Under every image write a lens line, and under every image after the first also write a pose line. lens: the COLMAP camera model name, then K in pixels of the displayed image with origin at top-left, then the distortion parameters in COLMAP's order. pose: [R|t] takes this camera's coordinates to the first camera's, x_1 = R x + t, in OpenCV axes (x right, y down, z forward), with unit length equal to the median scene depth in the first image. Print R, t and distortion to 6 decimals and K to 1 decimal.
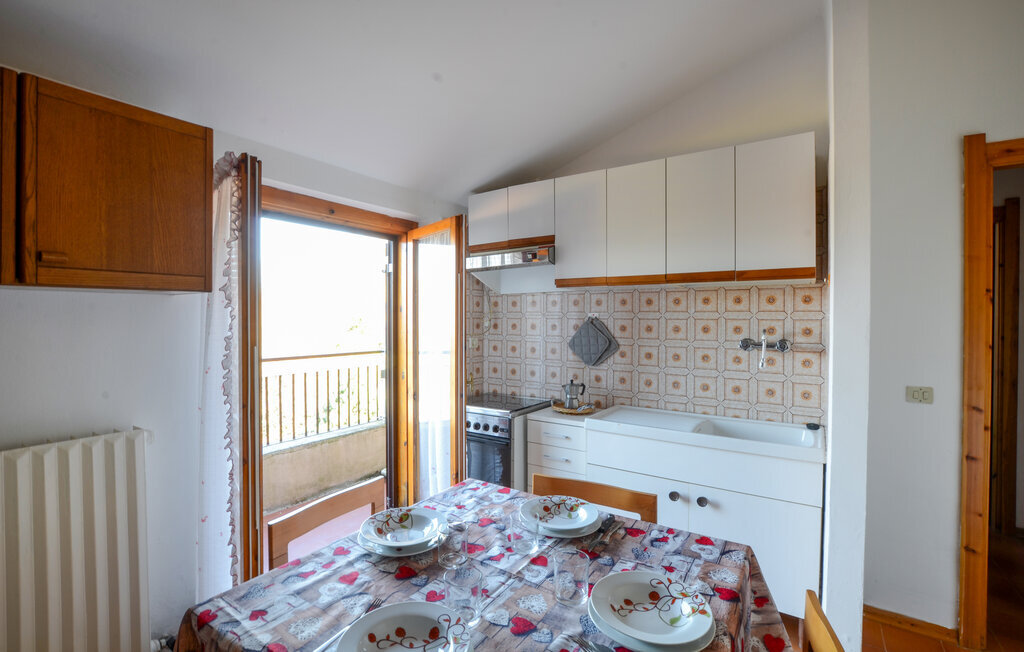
lens RADIAL K [[458.3, 0, 508.5], [0, 458.3, 321.3], [0, 0, 1]] dist [-0.036095, 0.006244]
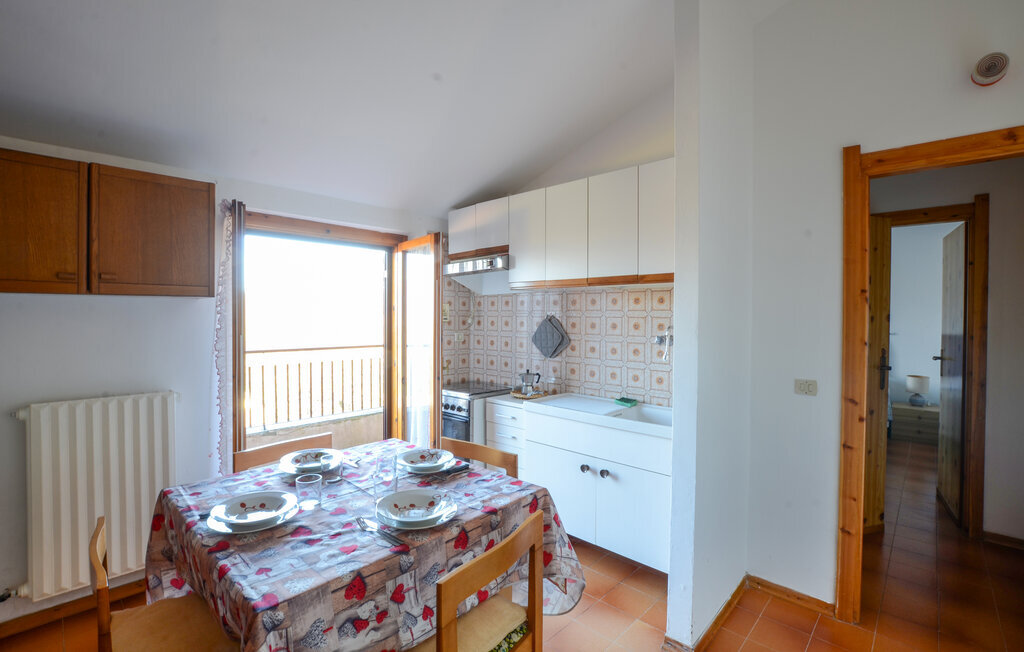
lens RADIAL K [[458.3, 0, 507.5], [0, 458.3, 320.3], [0, 0, 1]] dist [-0.036095, 0.006244]
pose [[0.986342, 0.004131, -0.164660, 0.351183], [-0.003826, 0.999990, 0.002167, 0.001832], [0.164667, -0.001507, 0.986348, -0.185556]]
